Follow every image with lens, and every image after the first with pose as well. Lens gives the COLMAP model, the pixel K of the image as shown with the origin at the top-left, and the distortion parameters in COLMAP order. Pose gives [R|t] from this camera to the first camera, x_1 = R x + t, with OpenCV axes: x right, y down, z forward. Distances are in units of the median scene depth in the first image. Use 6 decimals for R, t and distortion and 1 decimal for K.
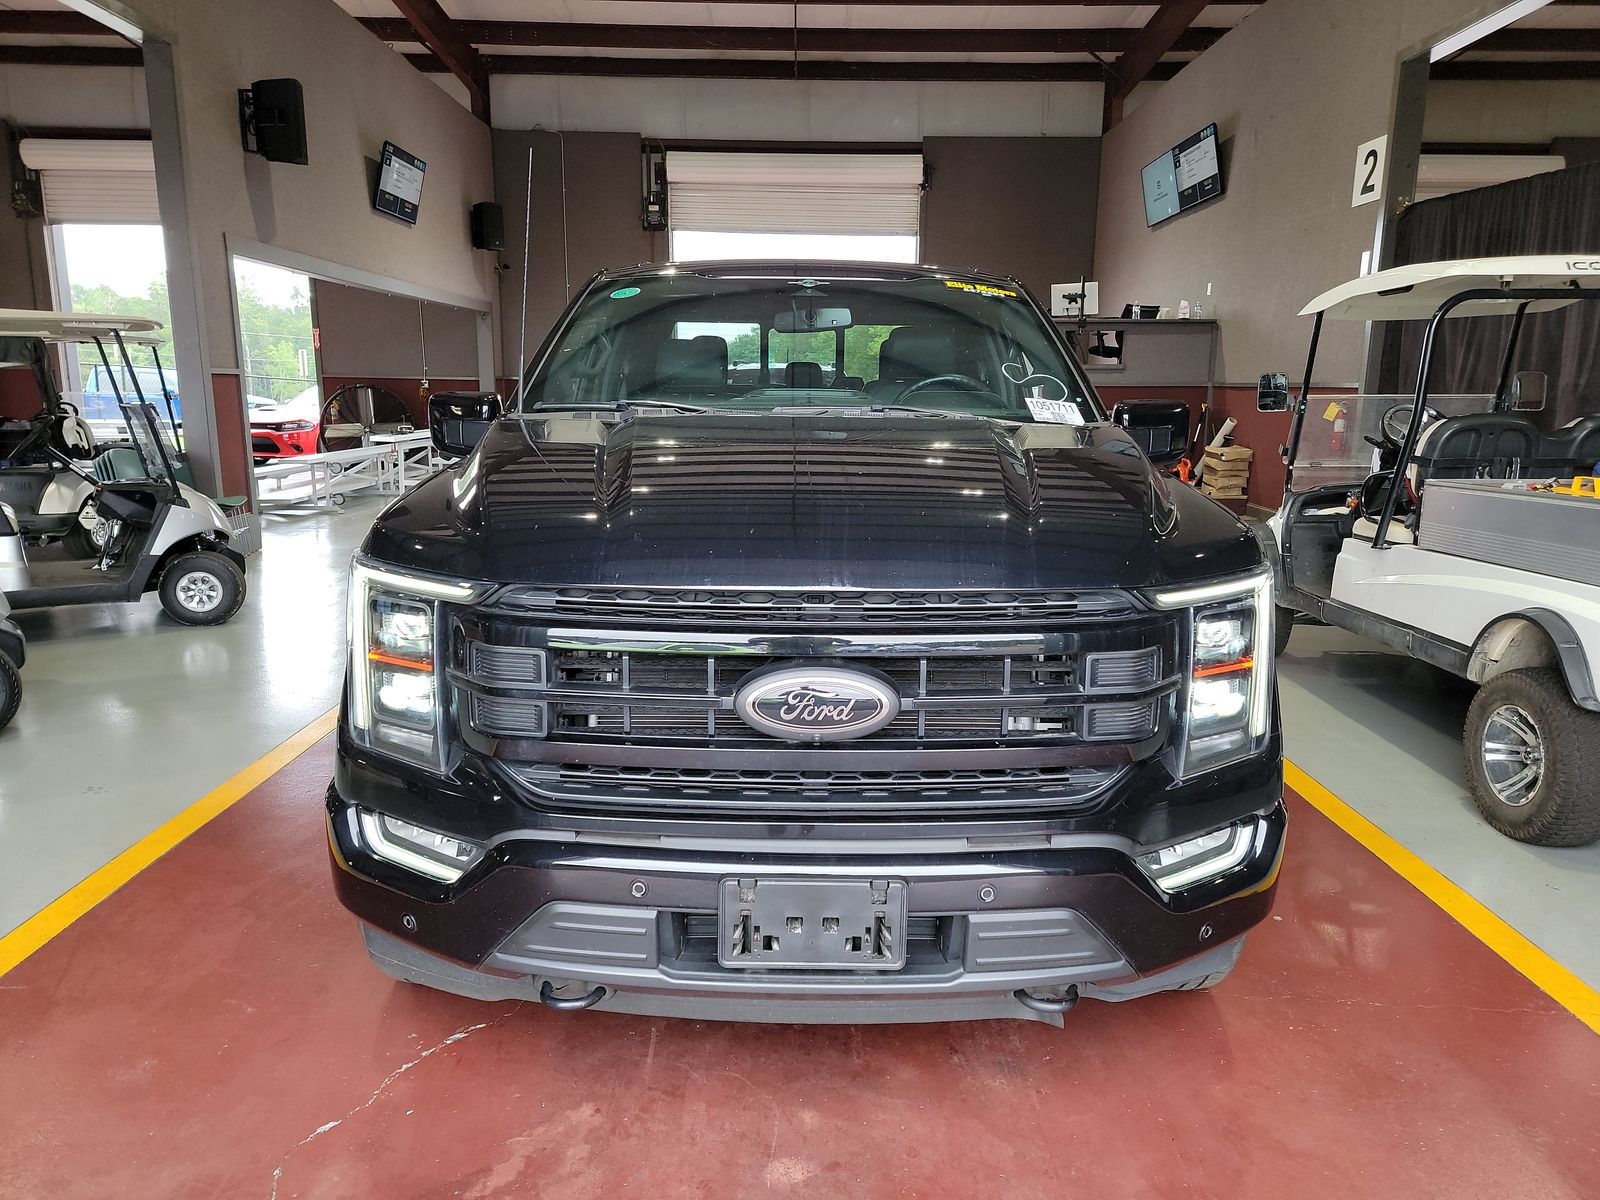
lens RADIAL K [[1116.9, 0, 799.0], [0, 1116.9, 589.9], [0, 0, 1]] dist [0.044014, -0.042526]
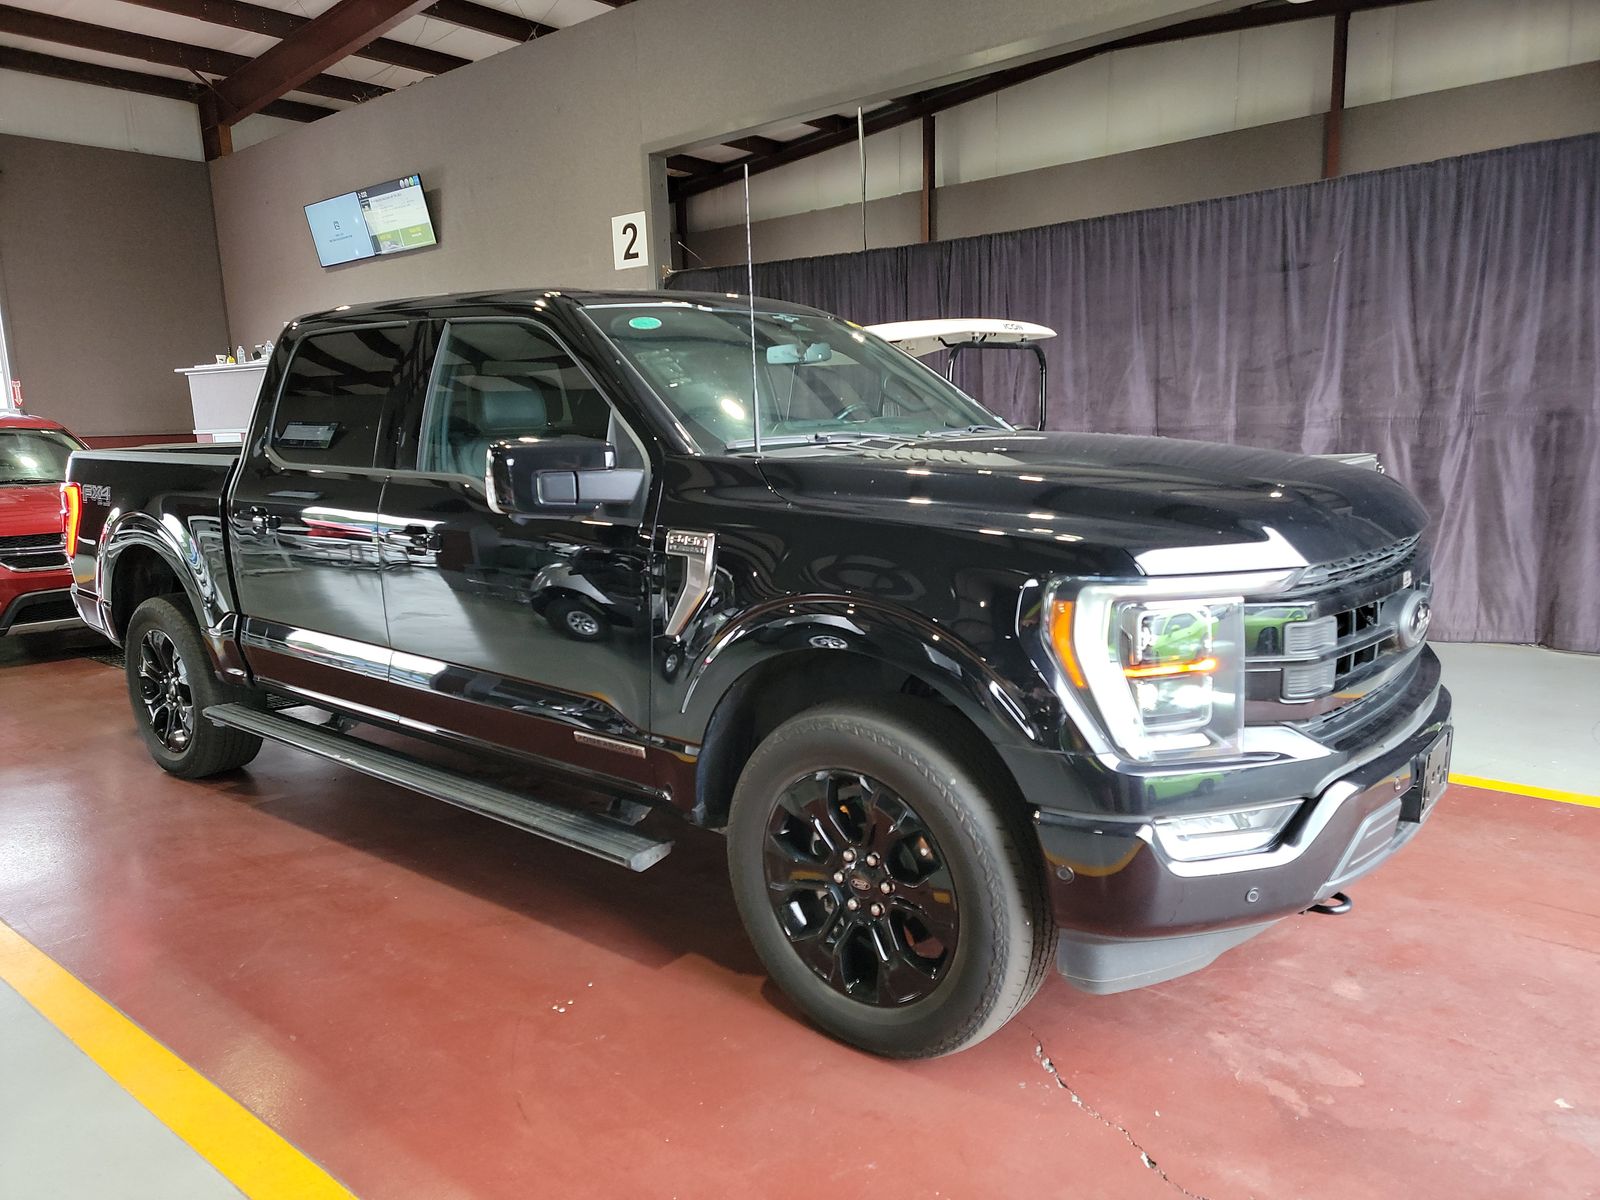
lens RADIAL K [[1116.9, 0, 802.9], [0, 1116.9, 603.8], [0, 0, 1]] dist [0.044014, -0.042526]
pose [[0.634436, -0.140821, 0.760040, -0.324531], [0.165602, 0.985197, 0.044304, -0.020388], [-0.755028, 0.097756, 0.648365, 0.142820]]
